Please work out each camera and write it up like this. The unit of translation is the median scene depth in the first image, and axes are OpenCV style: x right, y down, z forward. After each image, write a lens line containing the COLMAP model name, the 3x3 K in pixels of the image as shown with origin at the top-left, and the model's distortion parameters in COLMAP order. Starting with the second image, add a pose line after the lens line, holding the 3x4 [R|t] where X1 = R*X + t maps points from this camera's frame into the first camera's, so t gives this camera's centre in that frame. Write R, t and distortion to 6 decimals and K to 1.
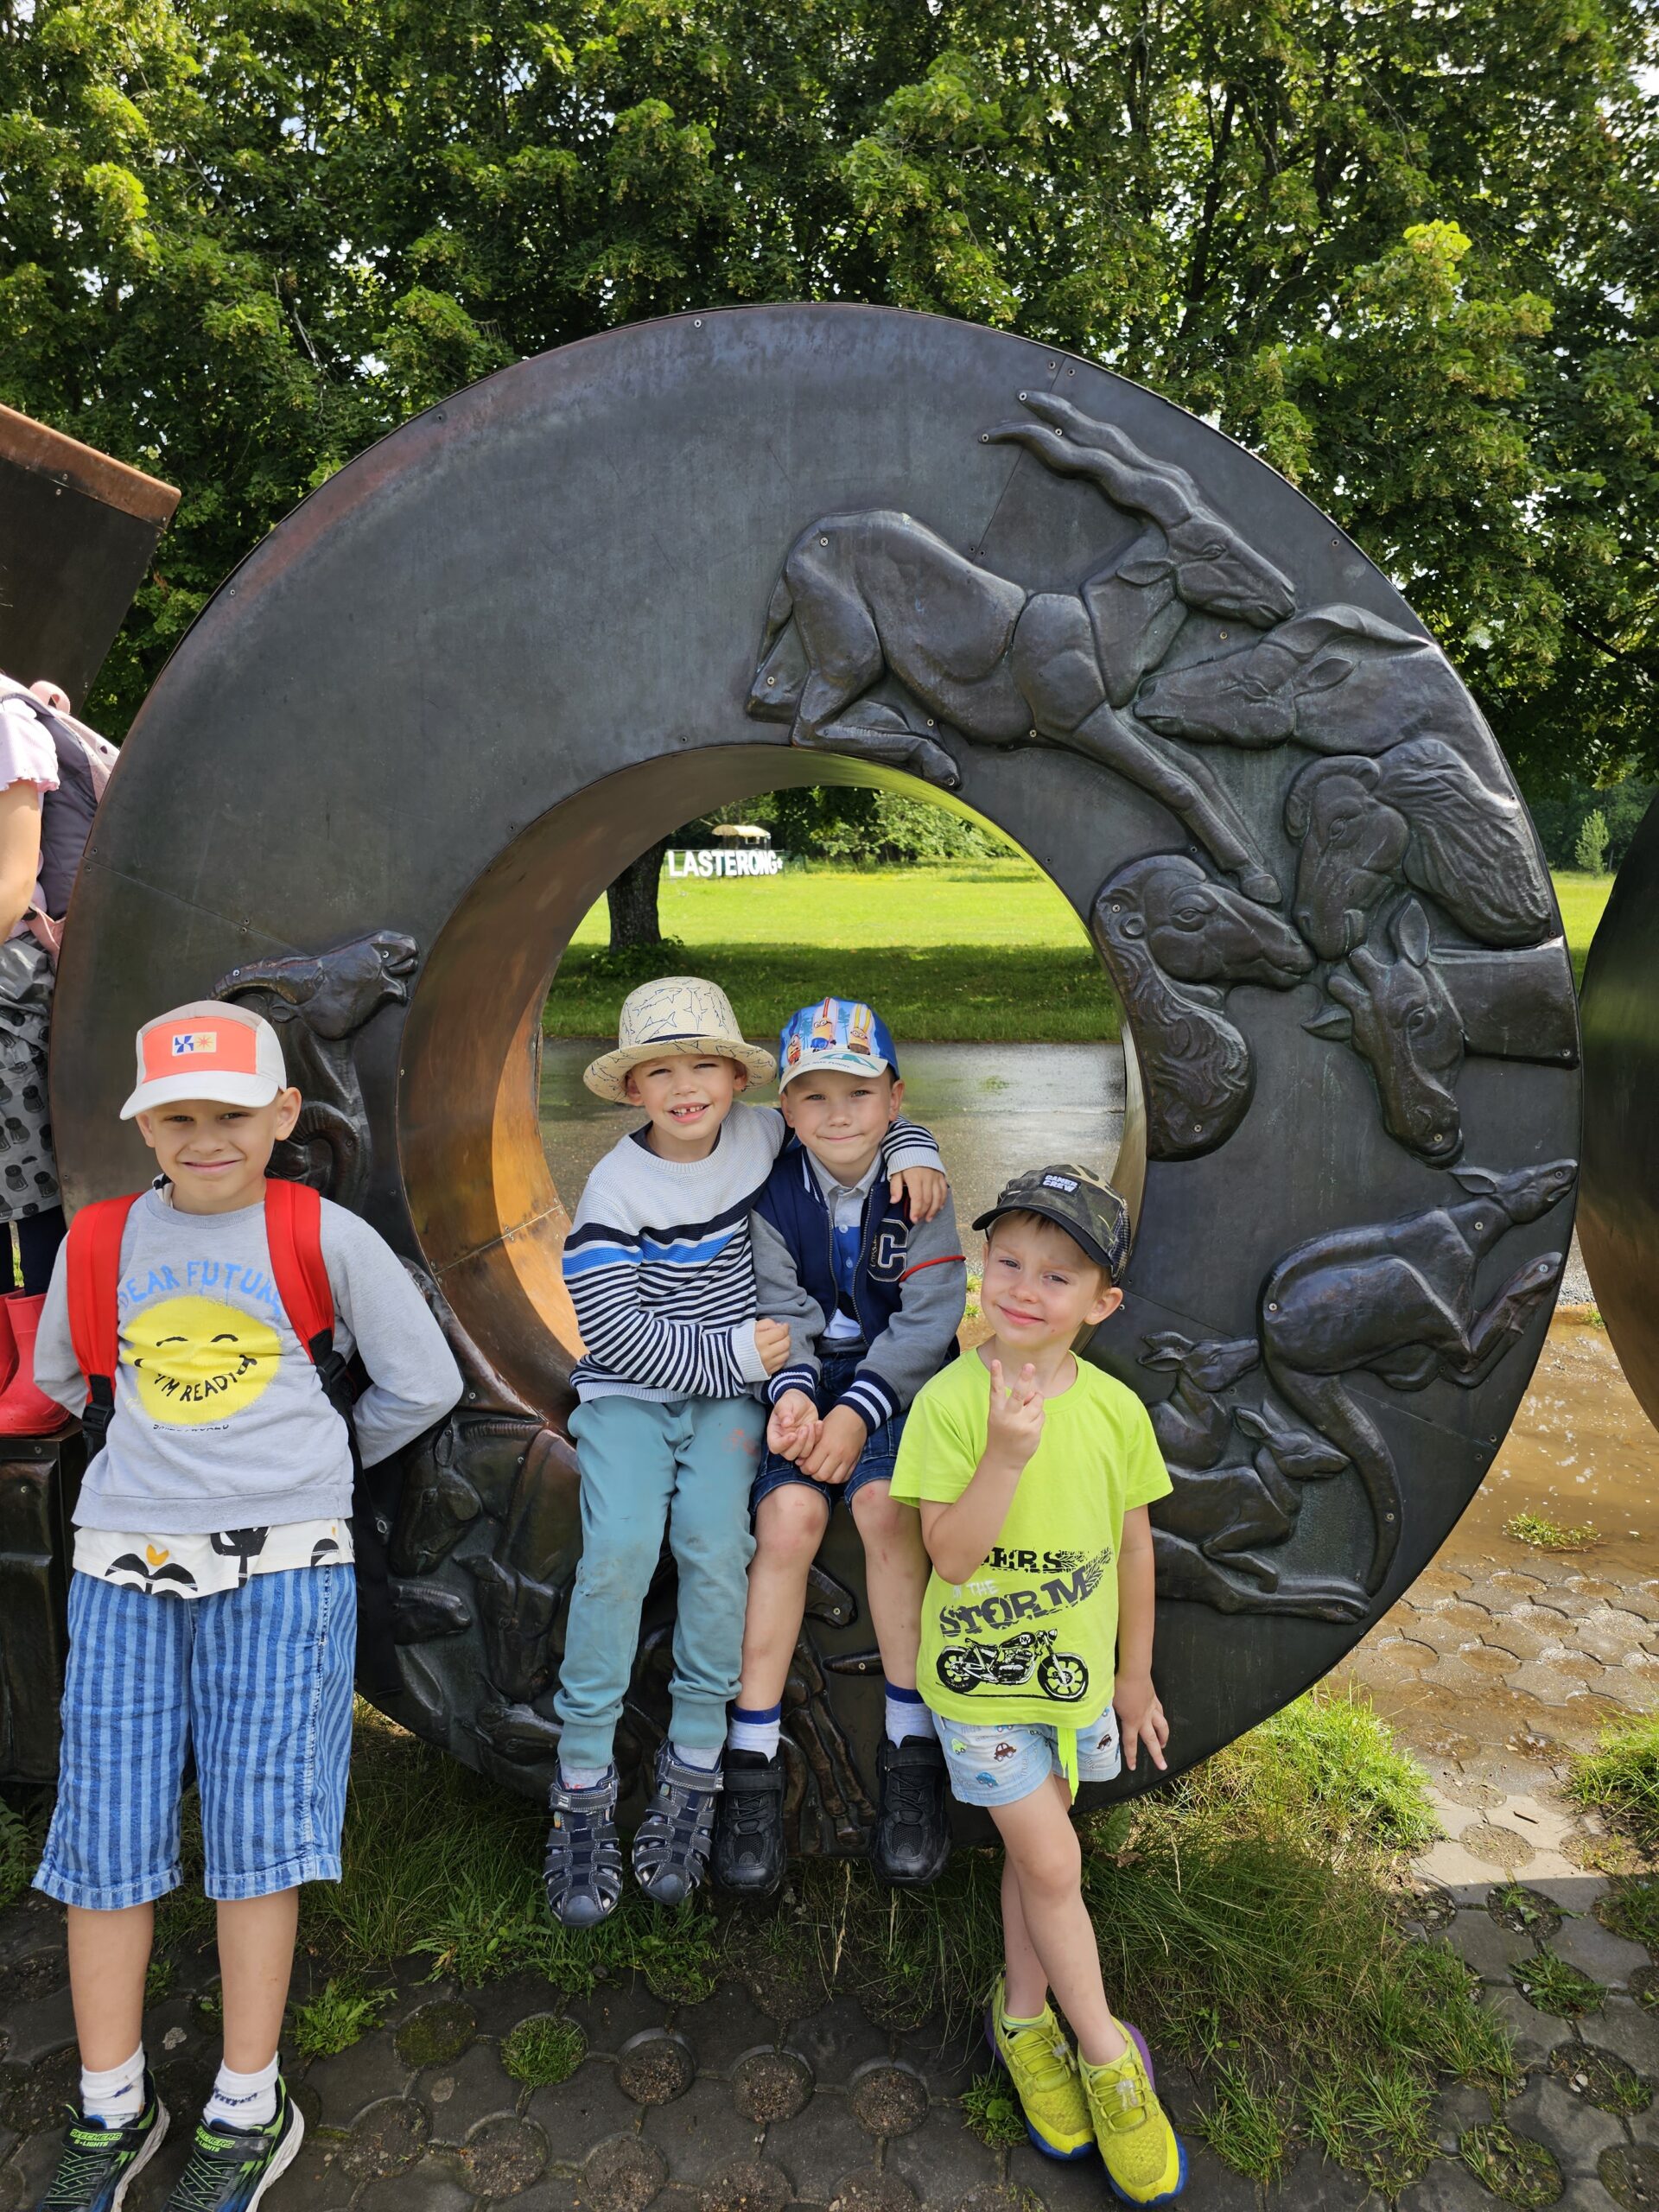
lens RADIAL K [[1441.1, 0, 828.0], [0, 1441.1, 1127.6], [0, 0, 1]] dist [0.044570, -0.037081]
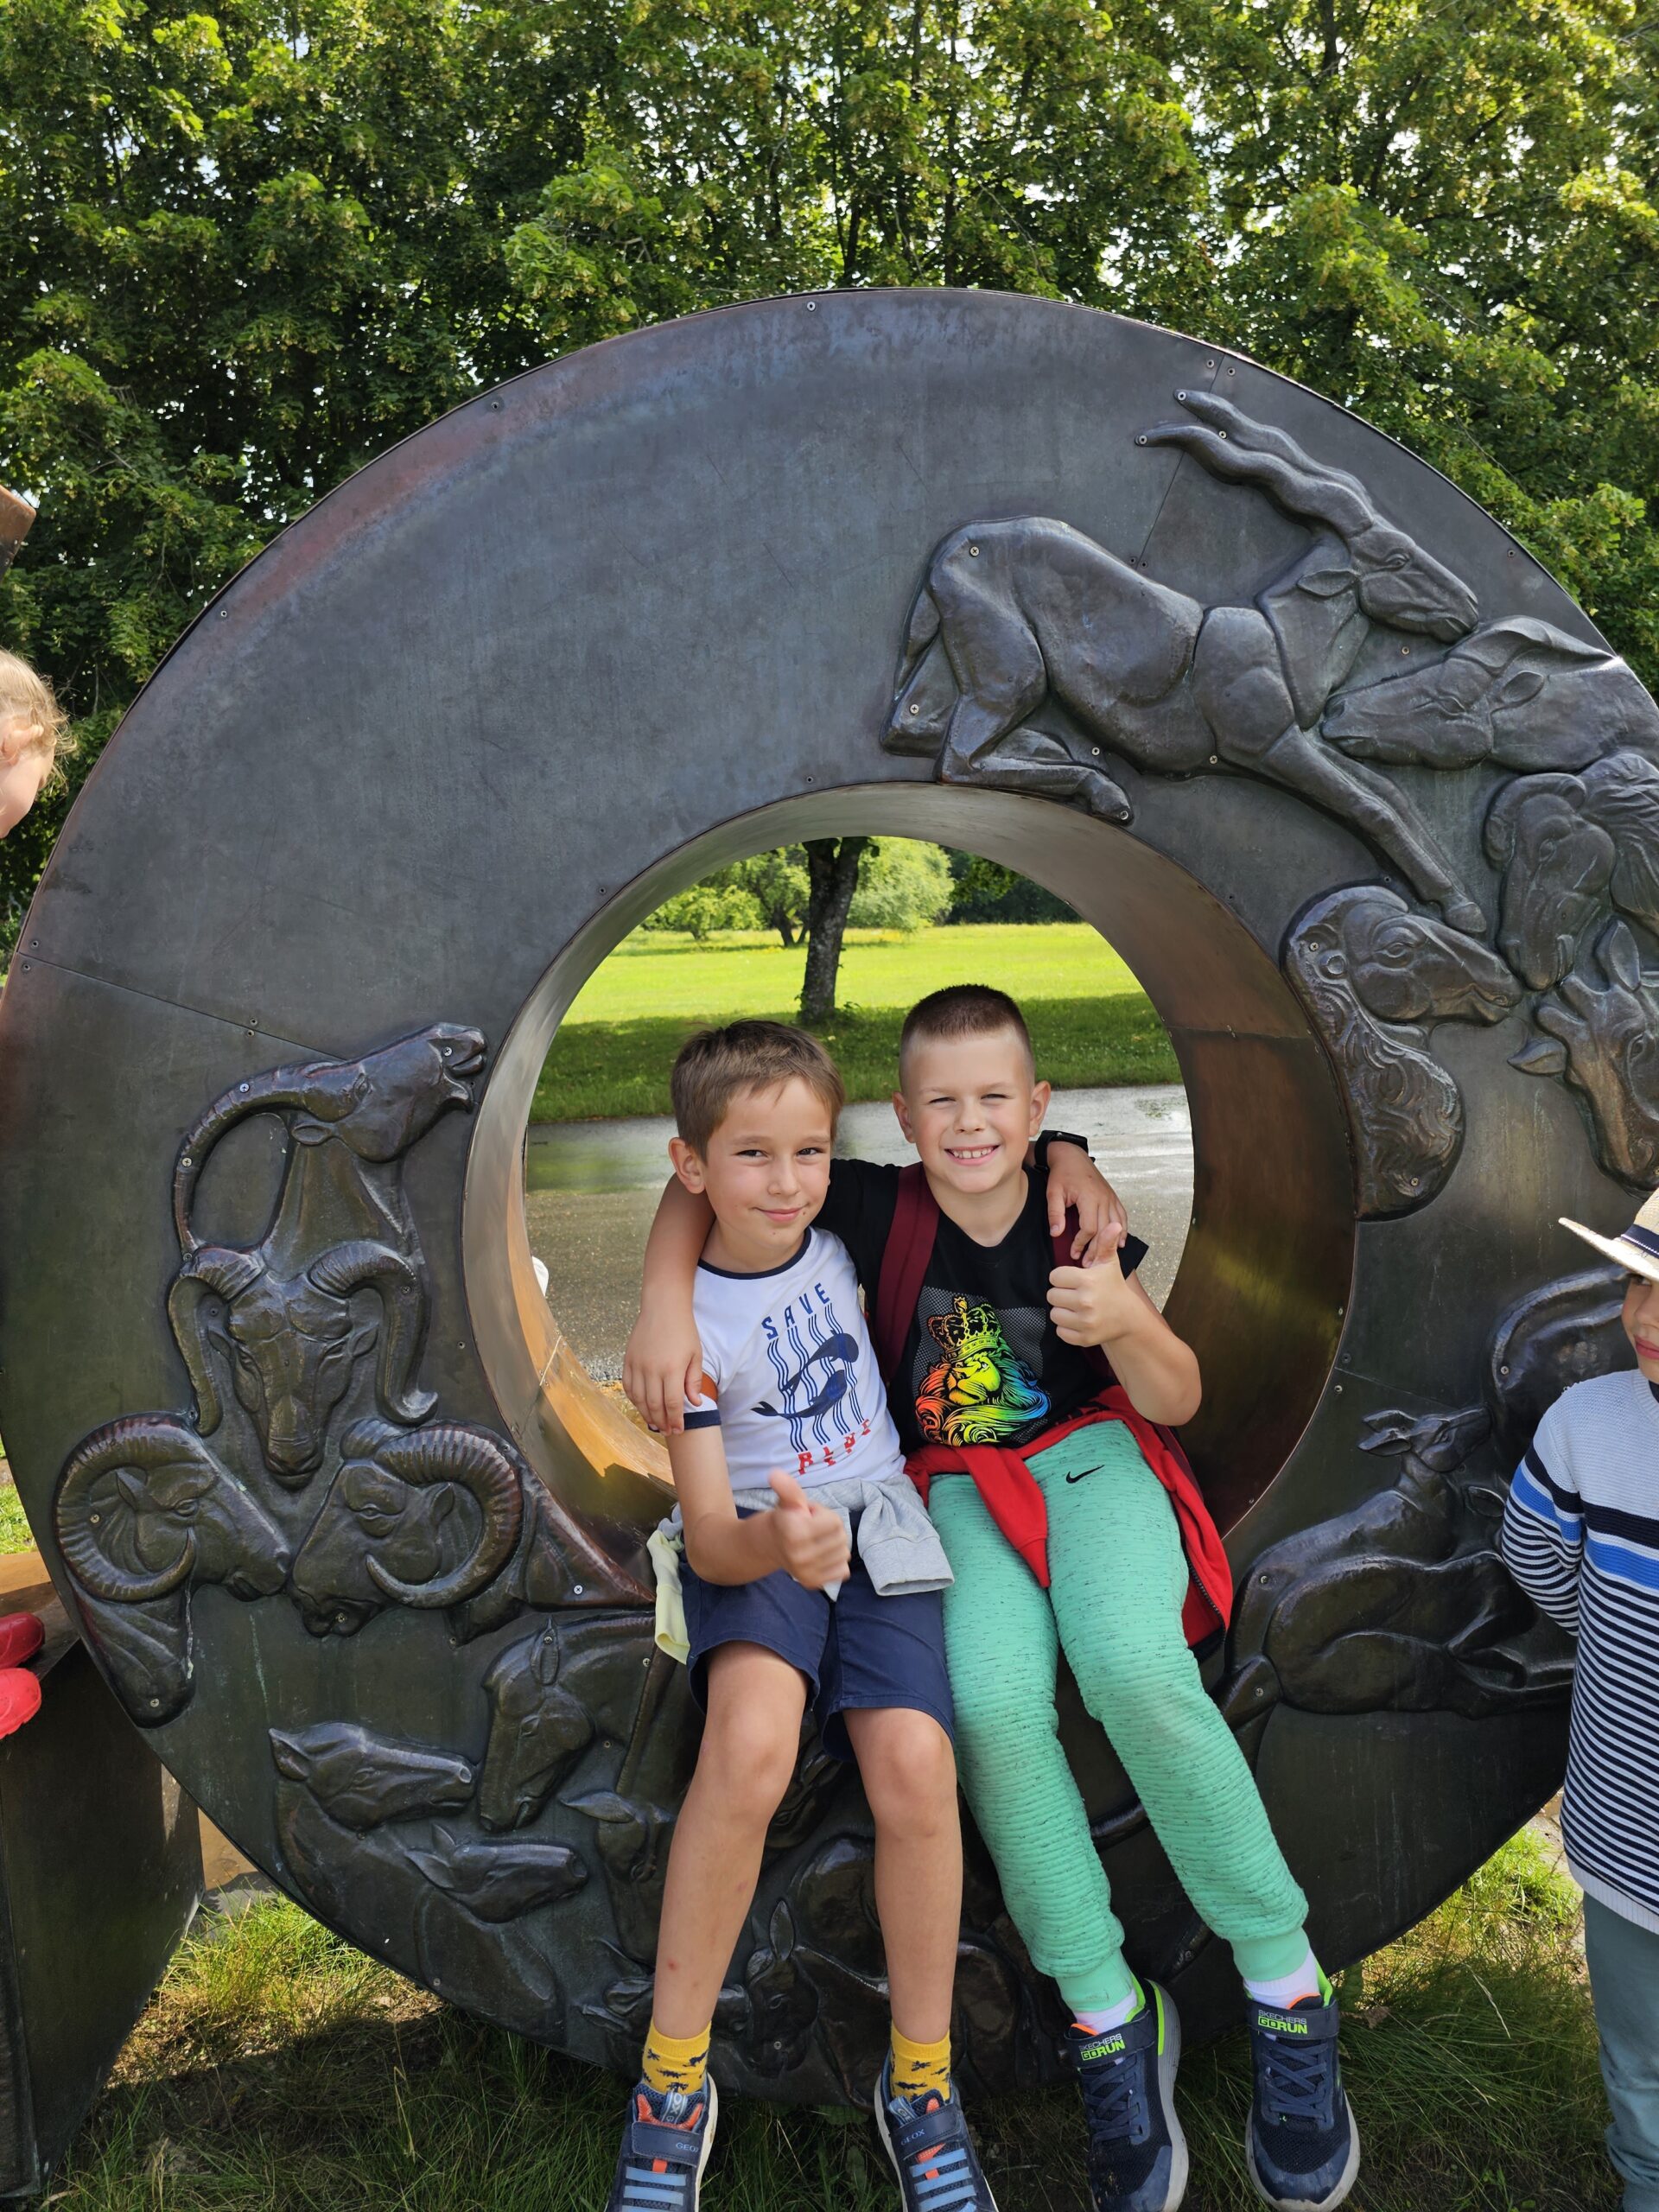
lens RADIAL K [[1441.1, 0, 800.7], [0, 1441.1, 1105.5], [0, 0, 1]] dist [0.044570, -0.037081]
pose [[0.973355, -0.072746, 0.217456, -0.279129], [0.086837, 0.994650, -0.055951, -0.026260], [-0.212223, 0.073343, 0.974465, 0.166456]]
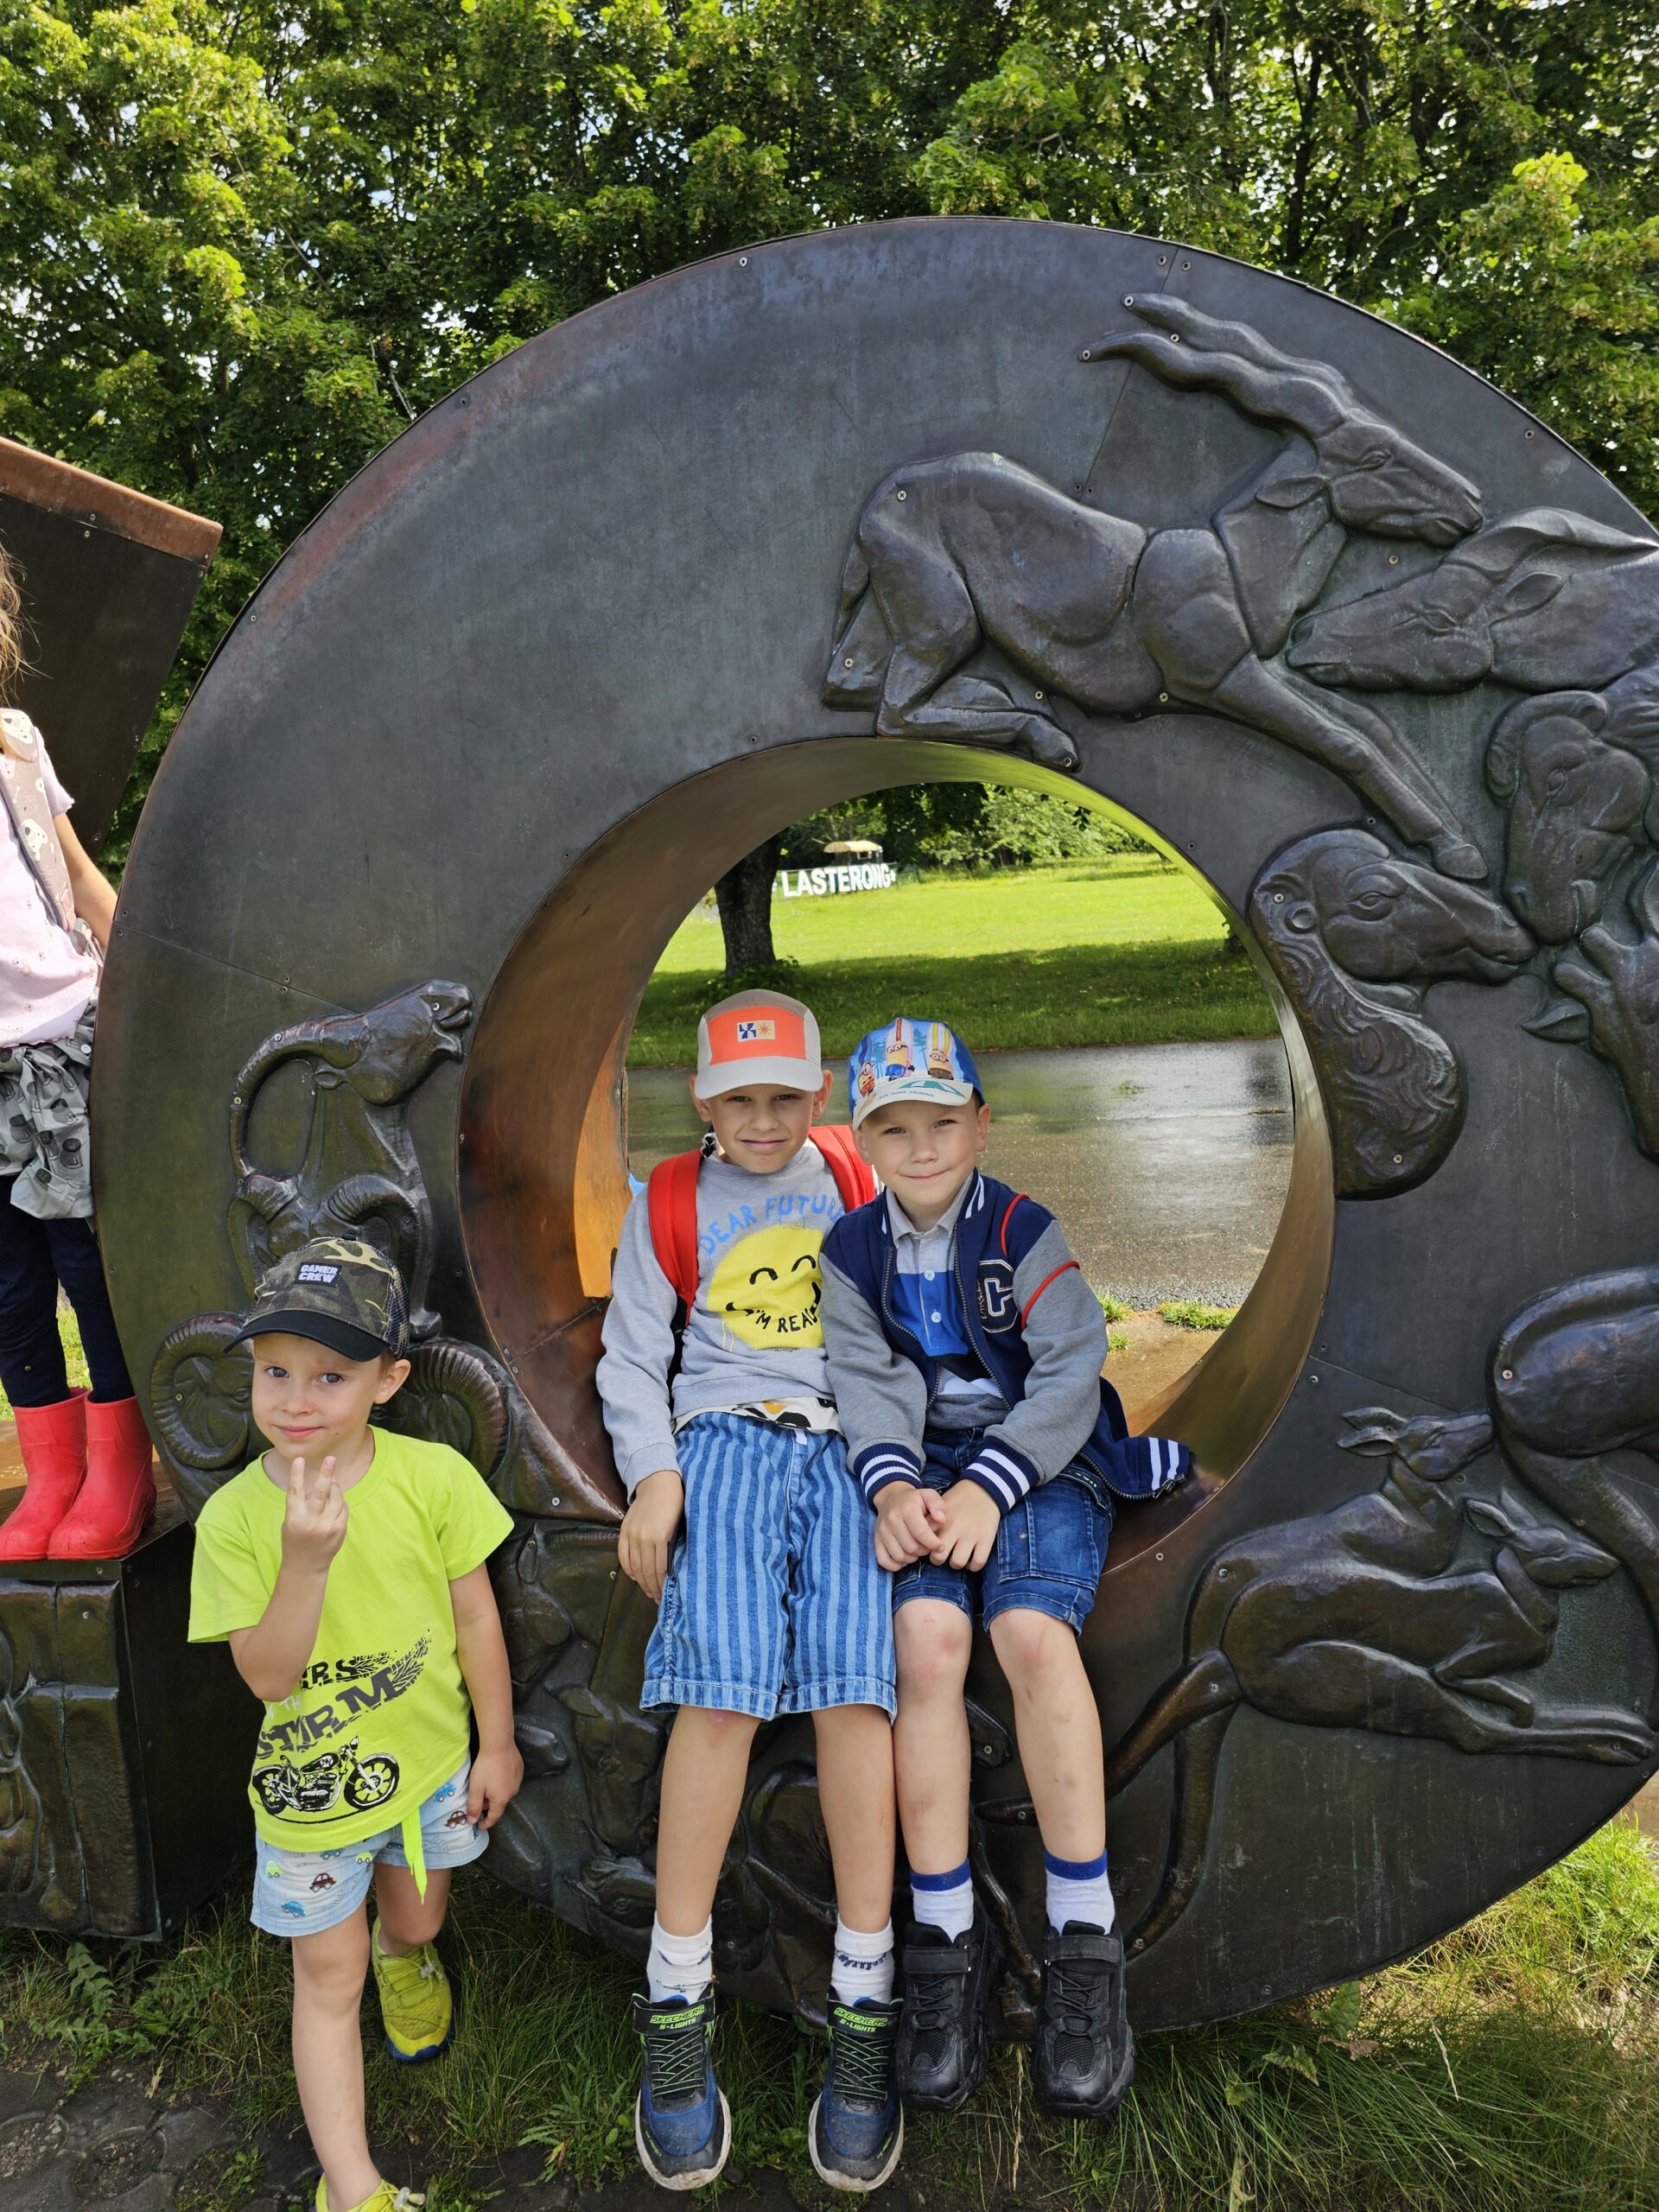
lens RADIAL K [[1441.1, 0, 824.0], [0, 1441.1, 1101.6], [0, 0, 1]] dist [0.044570, -0.037081]
pose [[0.994358, -0.055176, -0.090599, 0.008185], [0.052815, 0.998204, -0.028260, -0.022919], [0.091996, 0.023315, 0.995486, 0.134279]]
